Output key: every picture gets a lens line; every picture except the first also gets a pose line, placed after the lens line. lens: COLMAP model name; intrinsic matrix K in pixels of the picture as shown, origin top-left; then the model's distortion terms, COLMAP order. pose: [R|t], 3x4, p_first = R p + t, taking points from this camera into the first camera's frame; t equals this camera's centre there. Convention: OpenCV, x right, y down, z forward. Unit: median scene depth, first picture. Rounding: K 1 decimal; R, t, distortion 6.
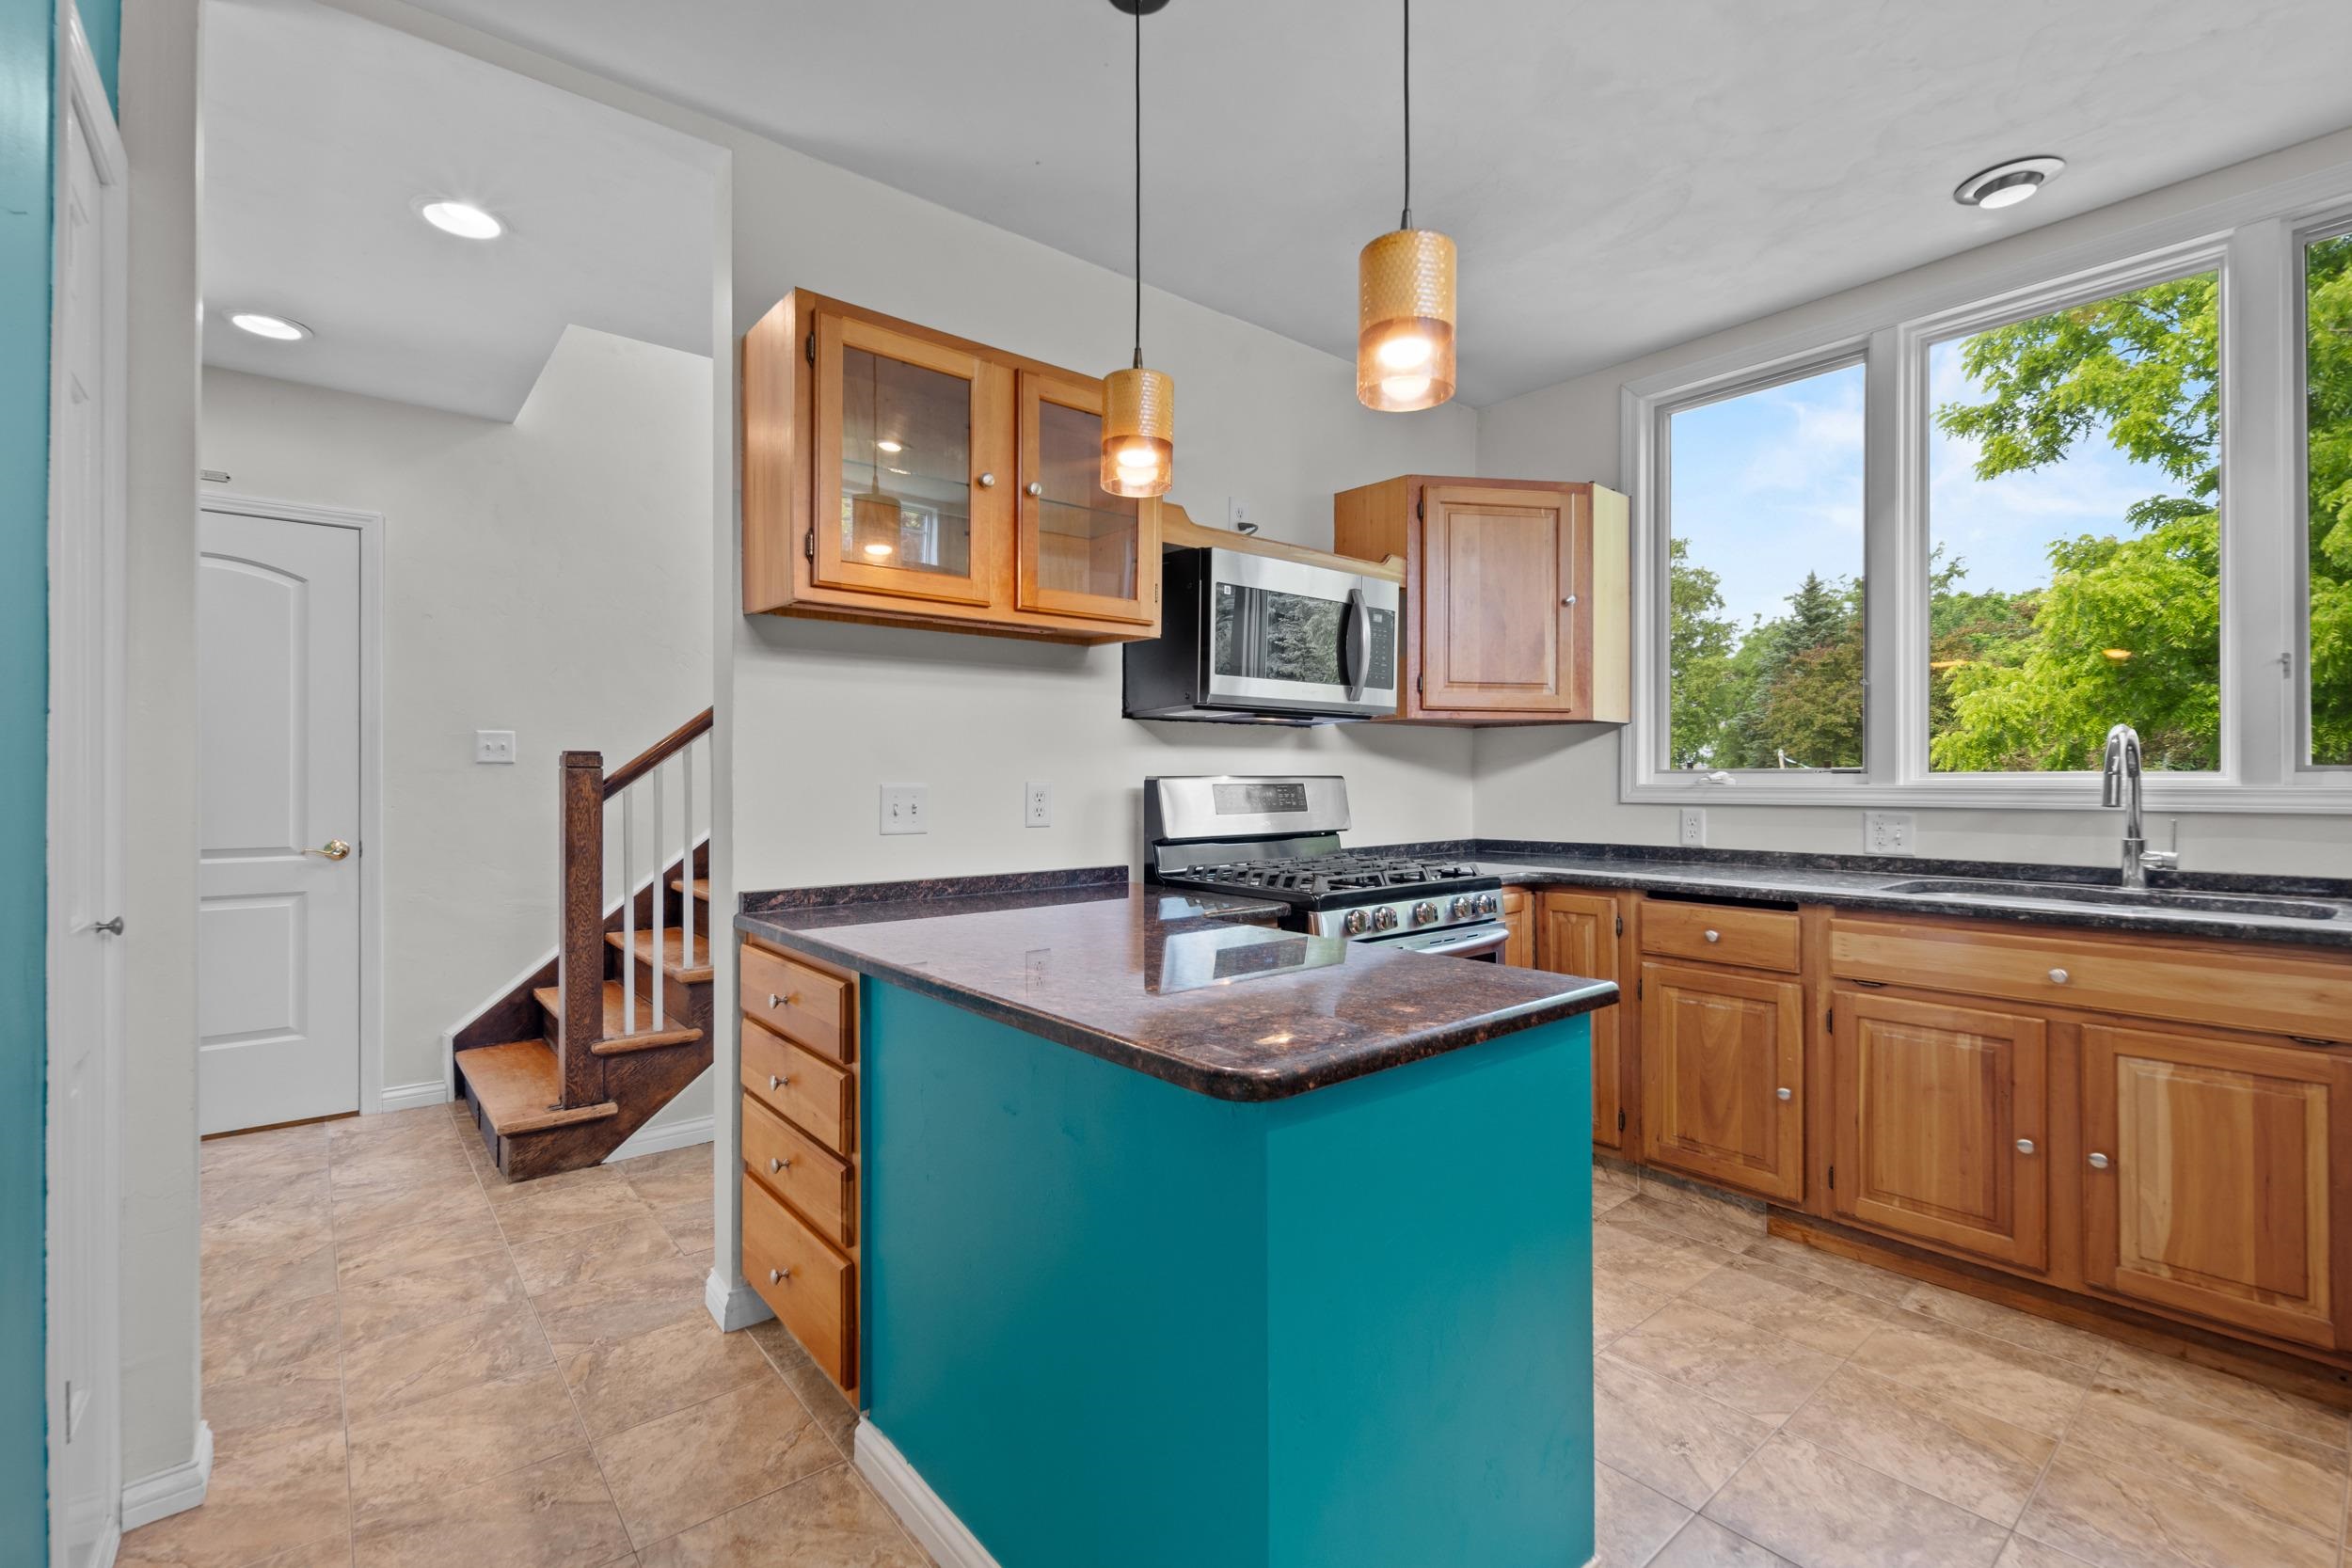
lens RADIAL K [[1031.4, 0, 1166.2], [0, 1031.4, 774.4], [0, 0, 1]] dist [0.000826, -0.000493]
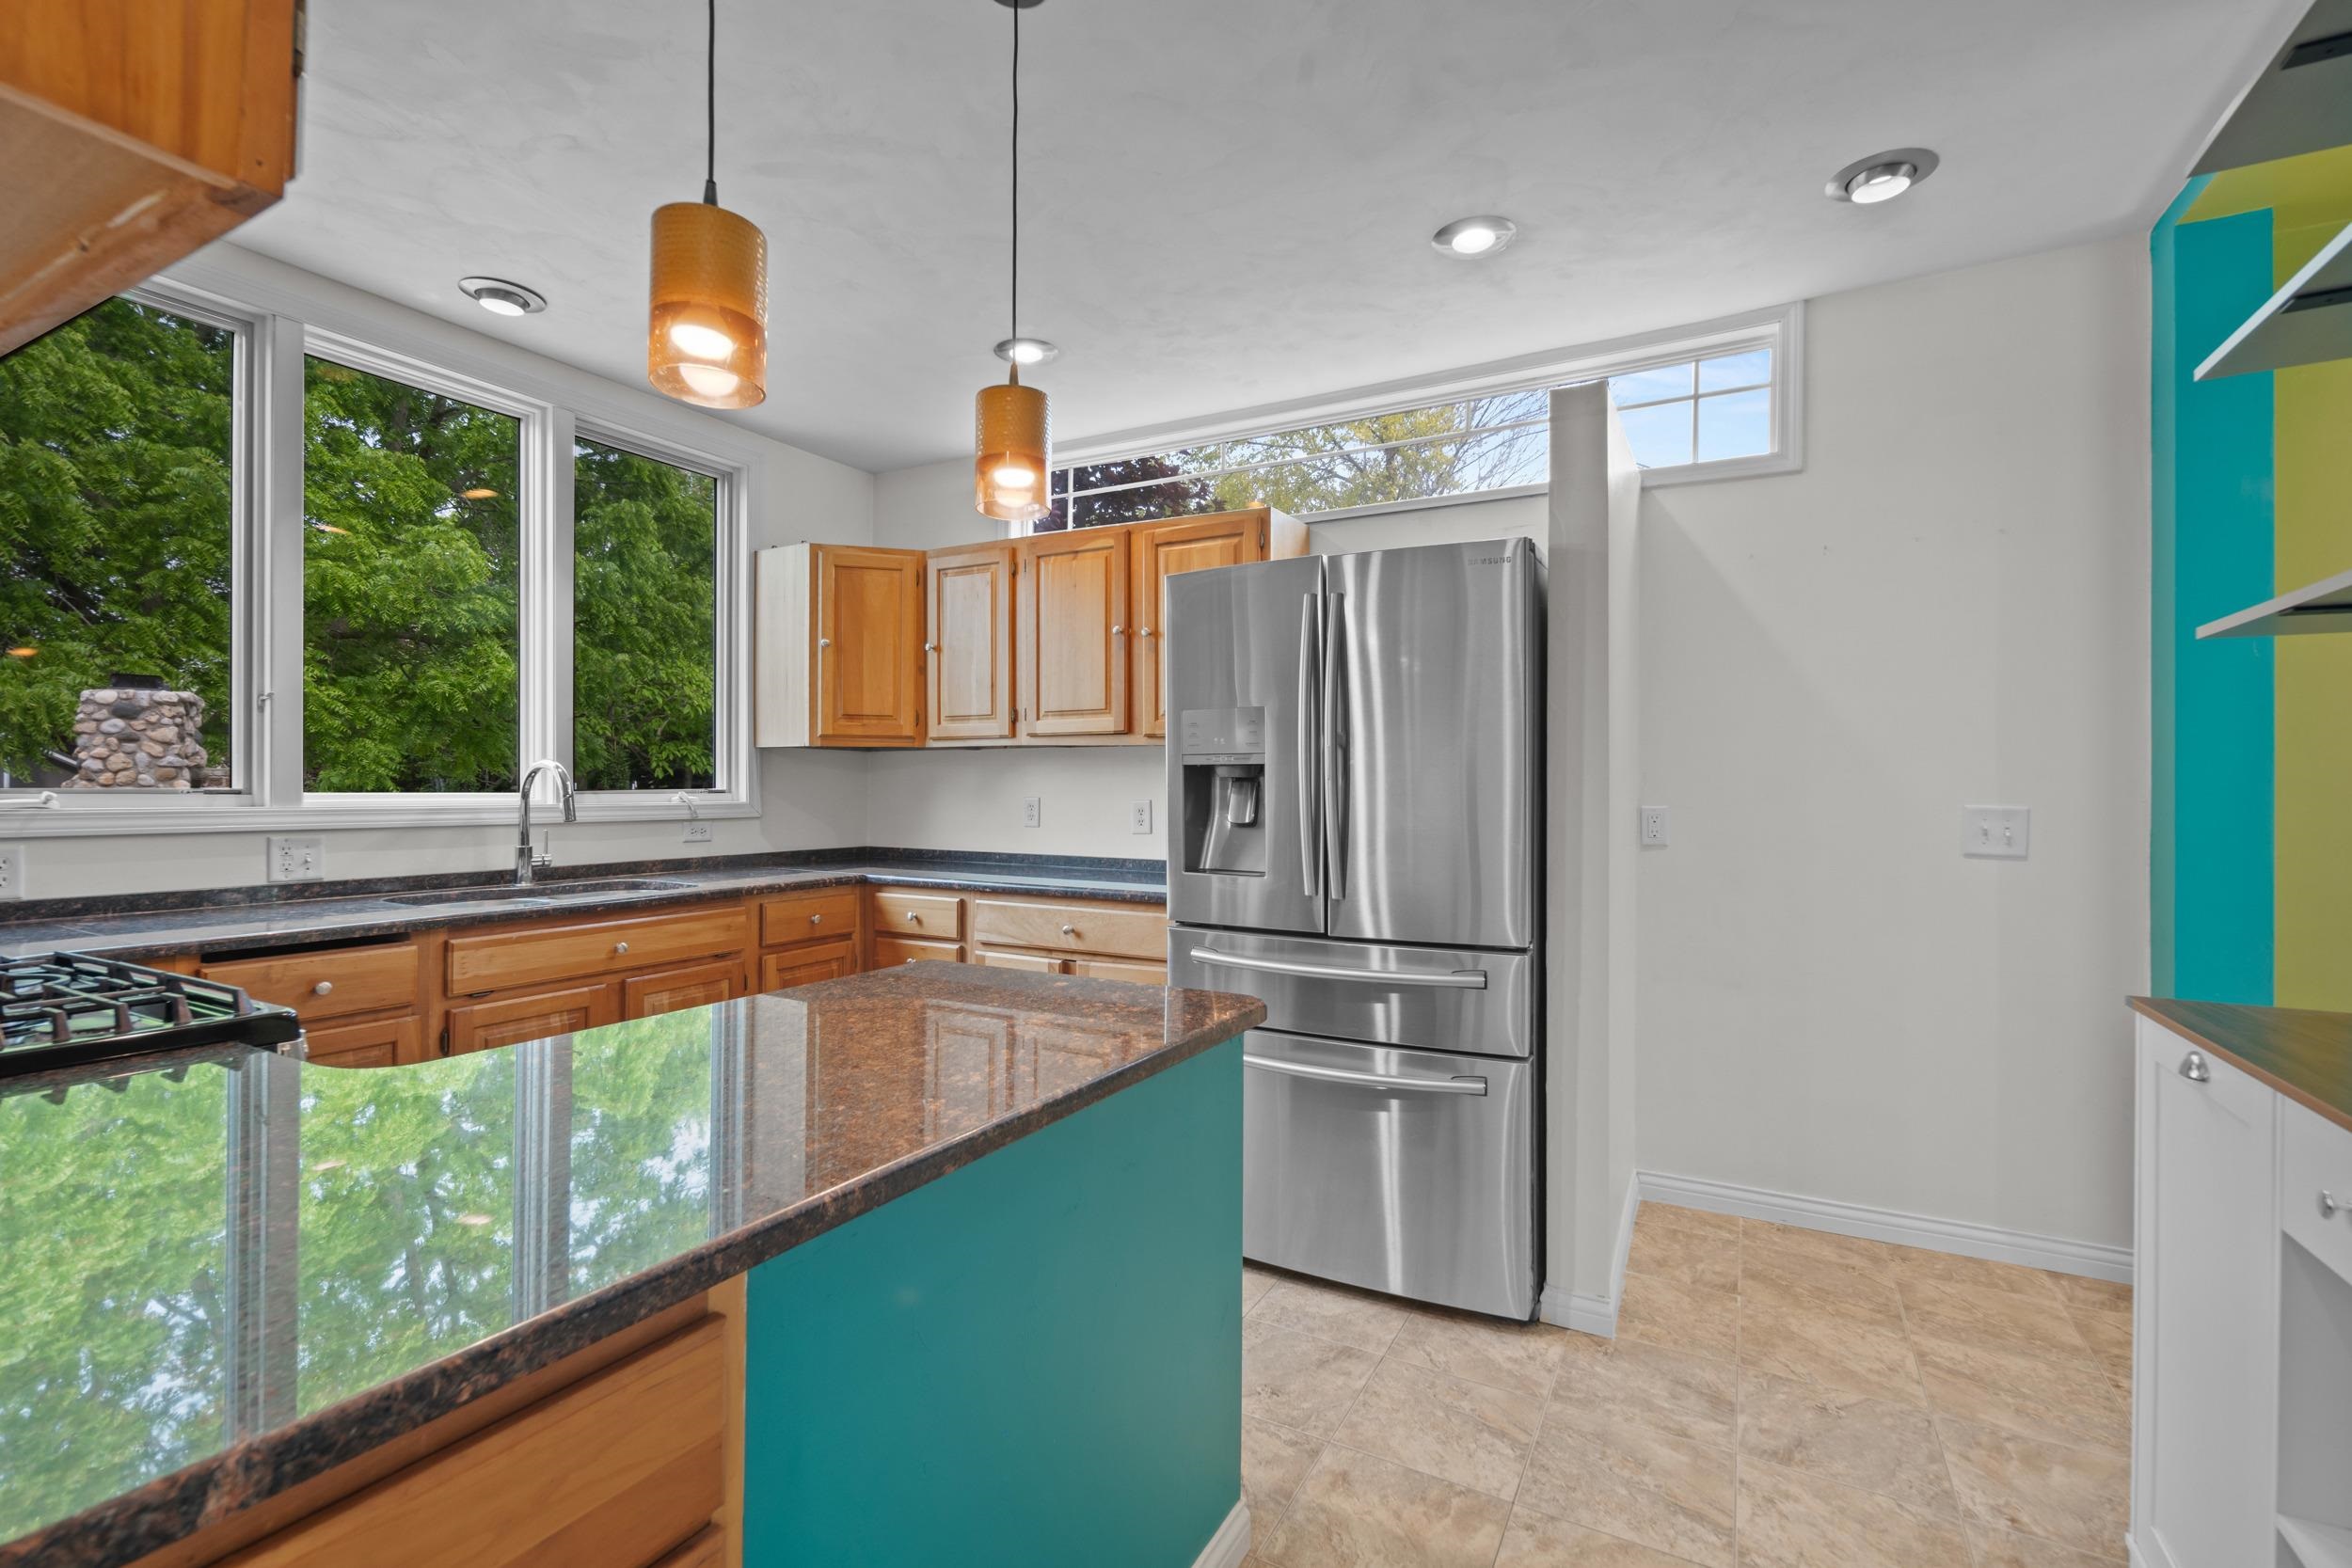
lens RADIAL K [[1031.4, 0, 1175.0], [0, 1031.4, 785.5], [0, 0, 1]] dist [0.000826, -0.000493]
pose [[-0.366699, 0.000657, 0.930339, -0.502602], [-0.011160, 0.999925, -0.005104, -0.014078], [-0.930273, -0.012254, -0.366664, 0.631820]]
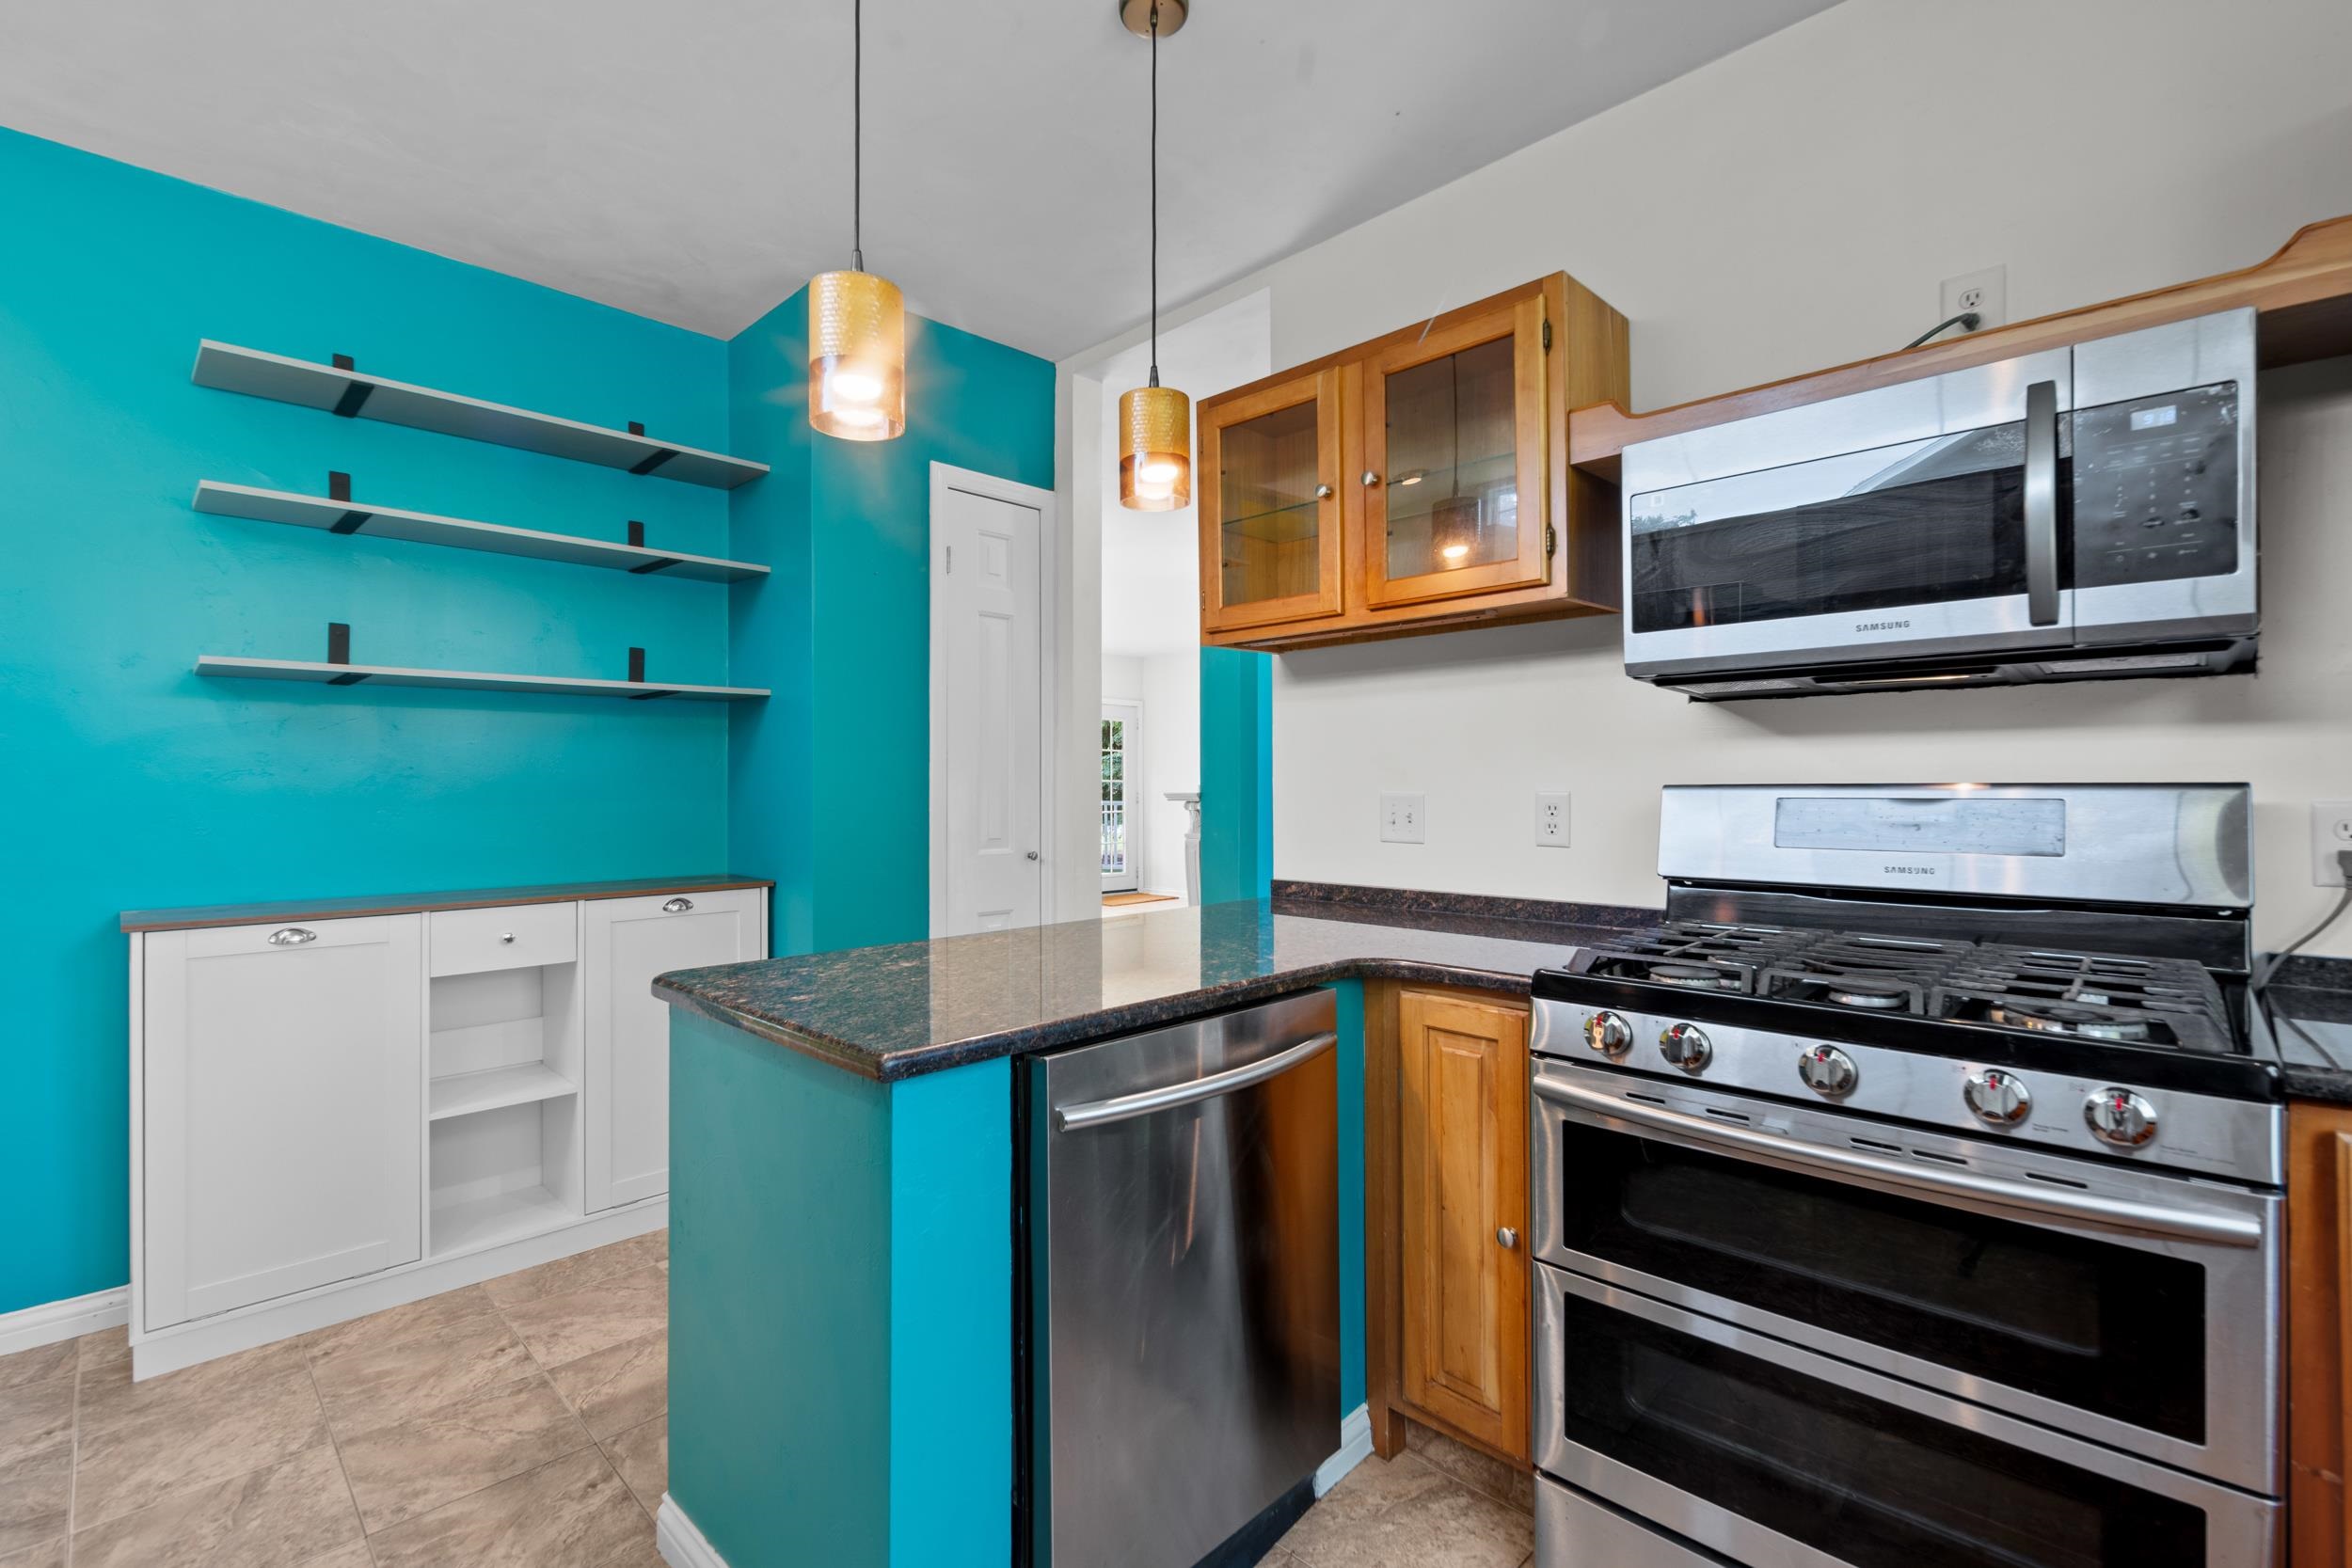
lens RADIAL K [[1031.4, 0, 1183.2], [0, 1031.4, 782.1], [0, 0, 1]] dist [0.000826, -0.000493]
pose [[0.104402, -0.005393, -0.994521, 0.646738], [0.002498, 0.999984, -0.005161, 0.002811], [0.994532, -0.001945, 0.104414, 0.607659]]
